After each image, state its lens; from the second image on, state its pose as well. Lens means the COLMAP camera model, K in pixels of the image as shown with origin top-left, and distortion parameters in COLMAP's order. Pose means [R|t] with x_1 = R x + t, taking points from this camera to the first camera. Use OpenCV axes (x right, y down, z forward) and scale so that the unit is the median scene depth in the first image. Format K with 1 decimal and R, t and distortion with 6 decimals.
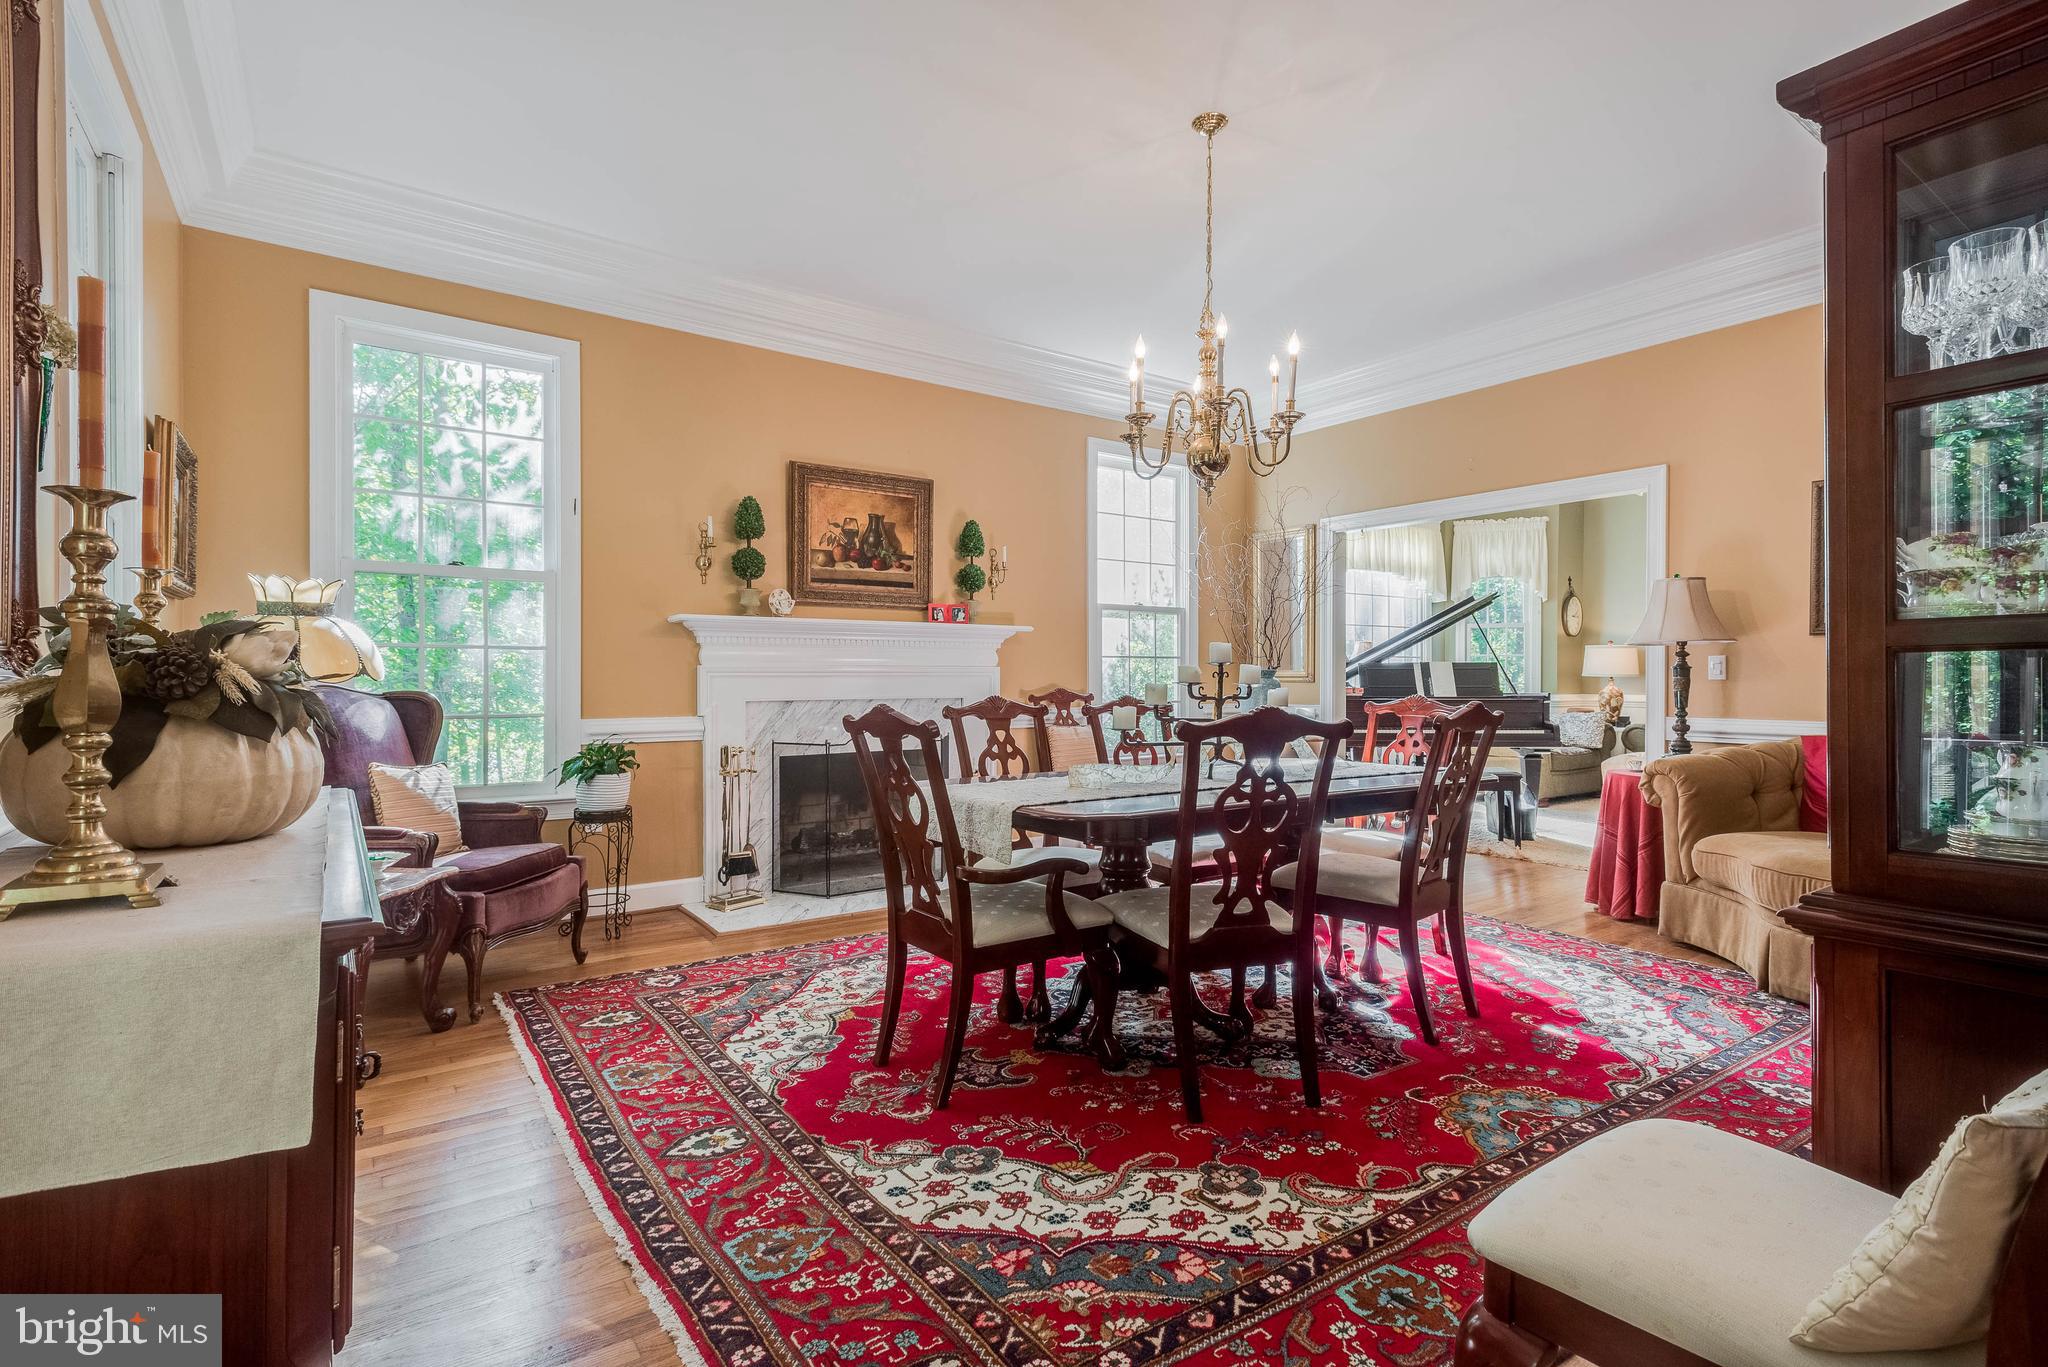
lens RADIAL K [[977.6, 0, 1007.5], [0, 977.6, 683.5], [0, 0, 1]] dist [0.012118, -0.001190]
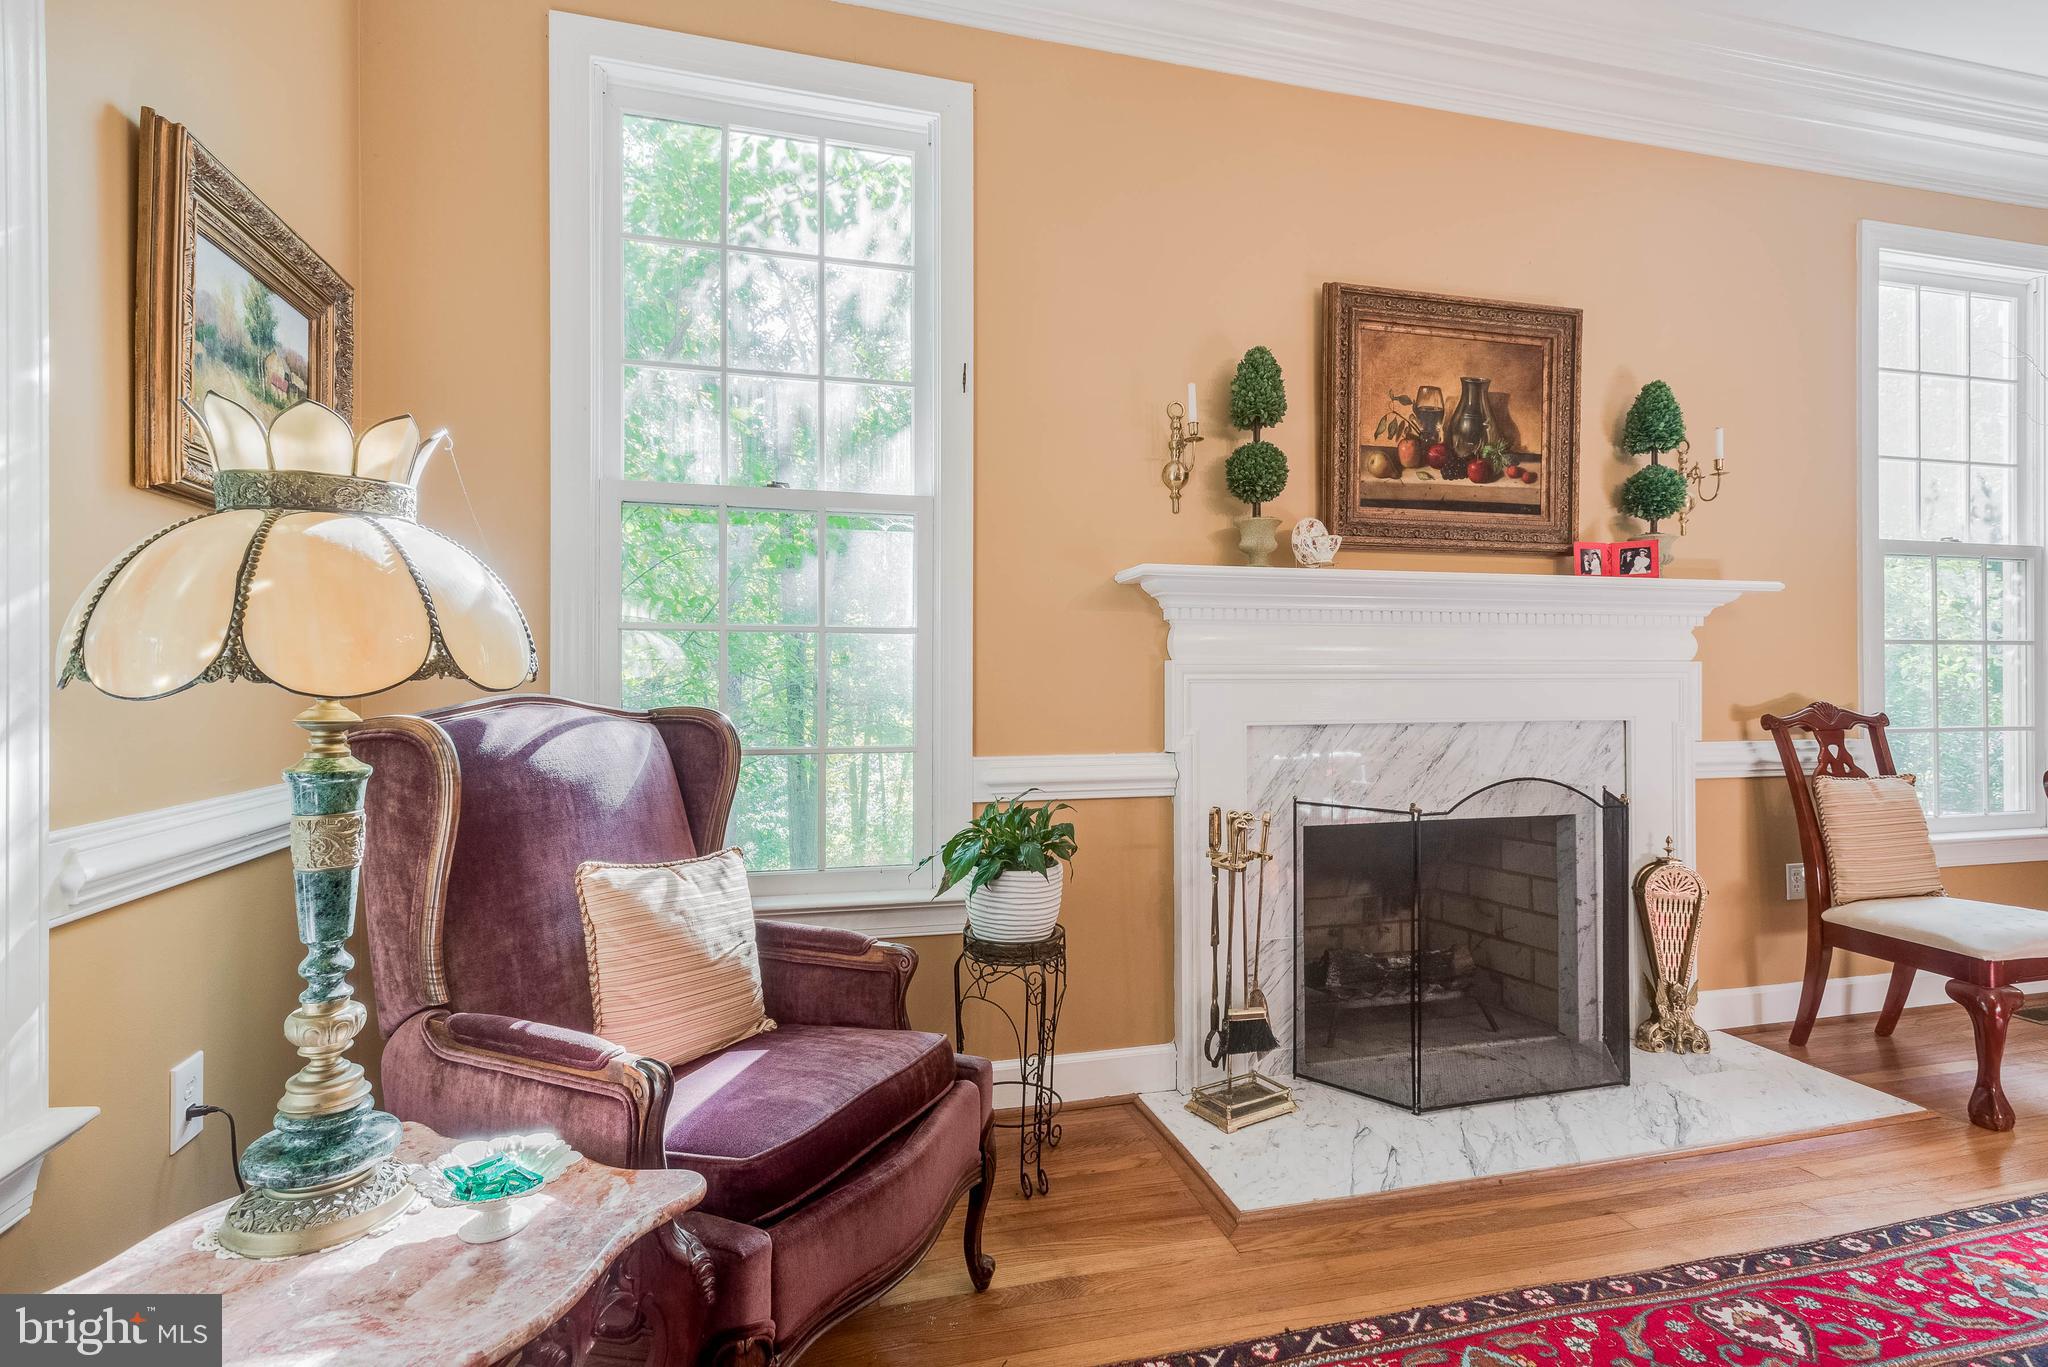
lens RADIAL K [[977.6, 0, 1023.5], [0, 977.6, 681.9], [0, 0, 1]] dist [0.012118, -0.001190]
pose [[0.944785, -0.001568, -0.327687, -0.204898], [-0.000982, 0.999971, -0.007618, -0.002050], [0.327689, 0.007519, 0.944756, 0.438348]]
